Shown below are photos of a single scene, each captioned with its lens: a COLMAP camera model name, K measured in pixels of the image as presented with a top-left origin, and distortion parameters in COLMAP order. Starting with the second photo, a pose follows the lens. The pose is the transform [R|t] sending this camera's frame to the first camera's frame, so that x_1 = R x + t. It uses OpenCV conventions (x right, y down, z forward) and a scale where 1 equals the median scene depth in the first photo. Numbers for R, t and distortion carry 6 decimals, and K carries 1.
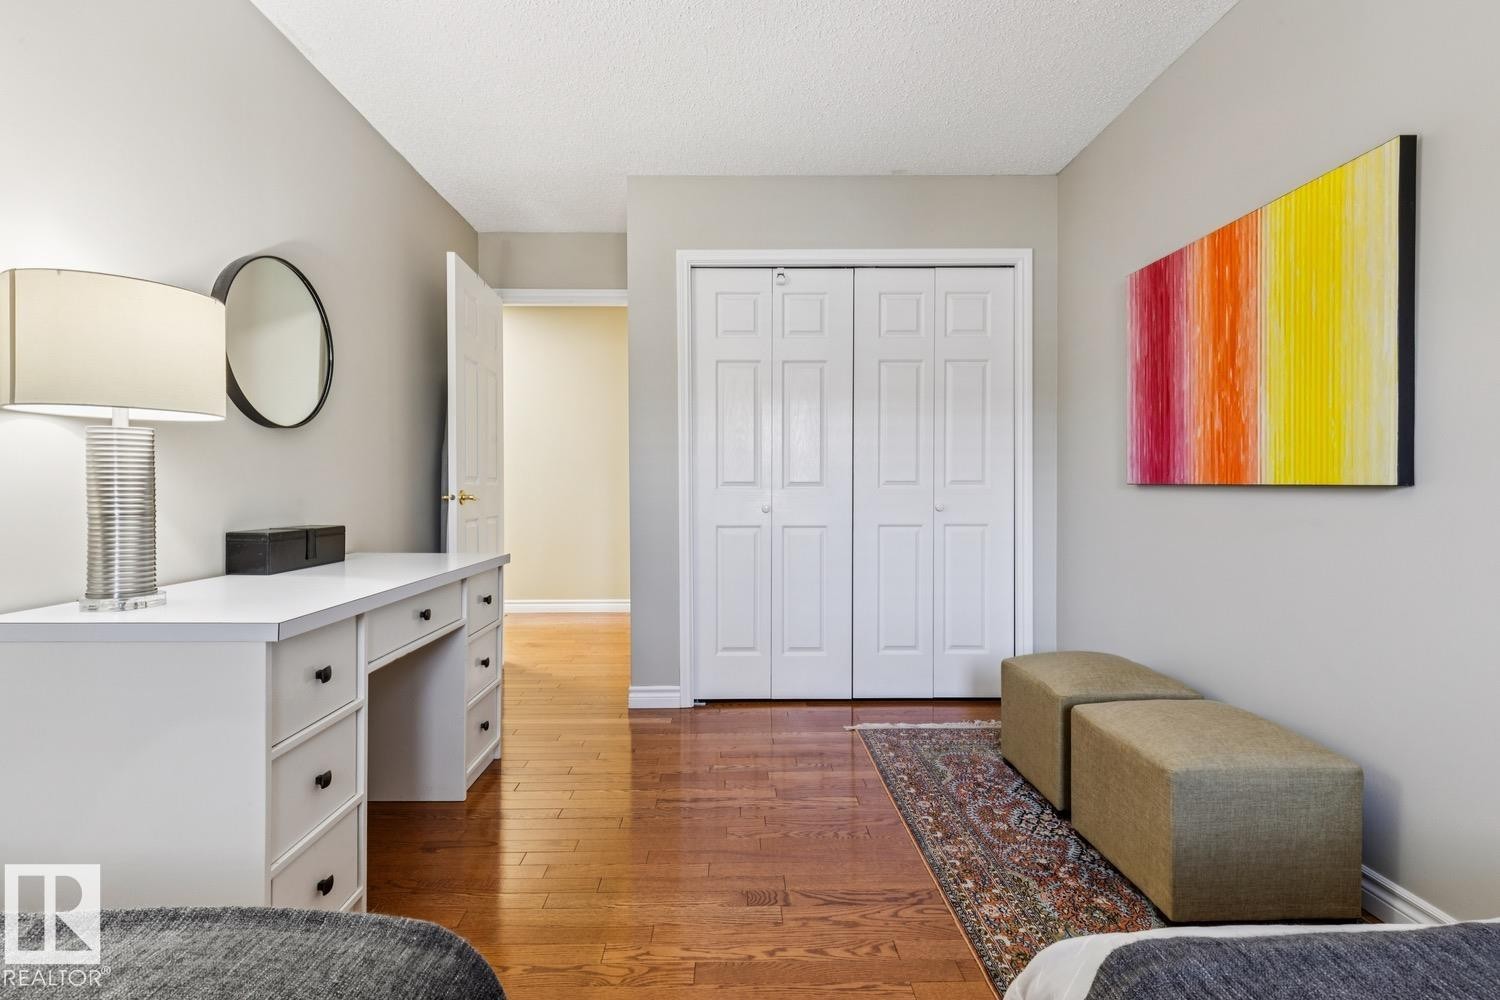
lens RADIAL K [[692.6, 0, 742.7], [0, 692.6, 490.4], [0, 0, 1]] dist [0.005914, -0.001347]
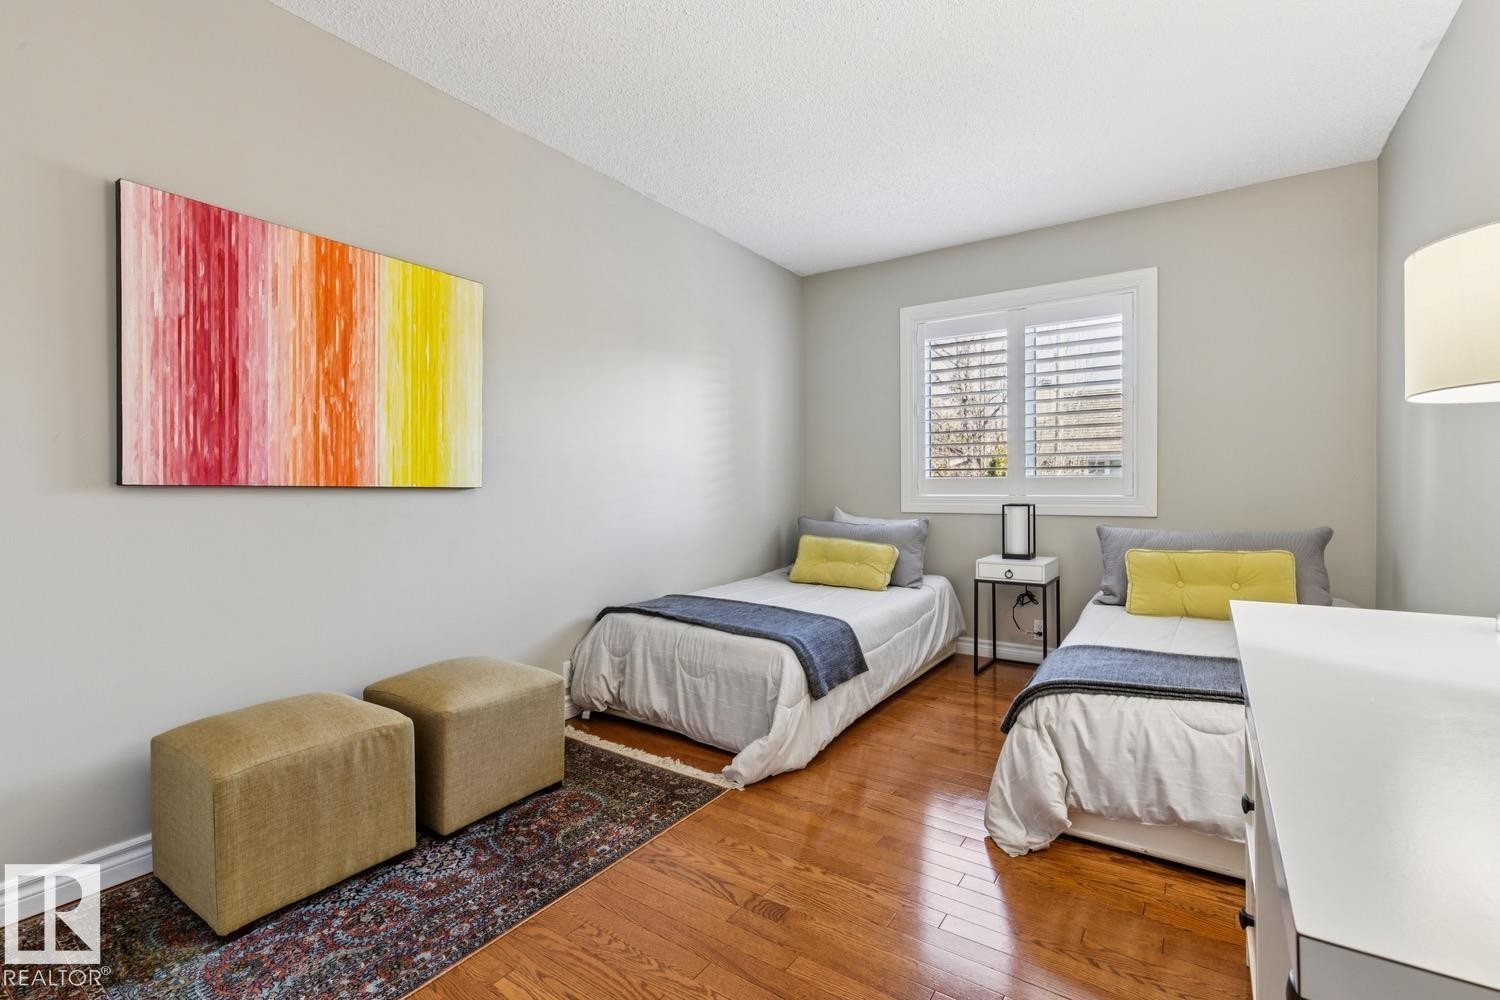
lens RADIAL K [[692.6, 0, 737.3], [0, 692.6, 493.2], [0, 0, 1]] dist [0.005914, -0.001347]
pose [[-0.814959, -0.002078, 0.579516, -0.401243], [0.005358, 0.999924, 0.011120, -0.006179], [-0.579495, 0.012167, -0.814885, 1.462675]]
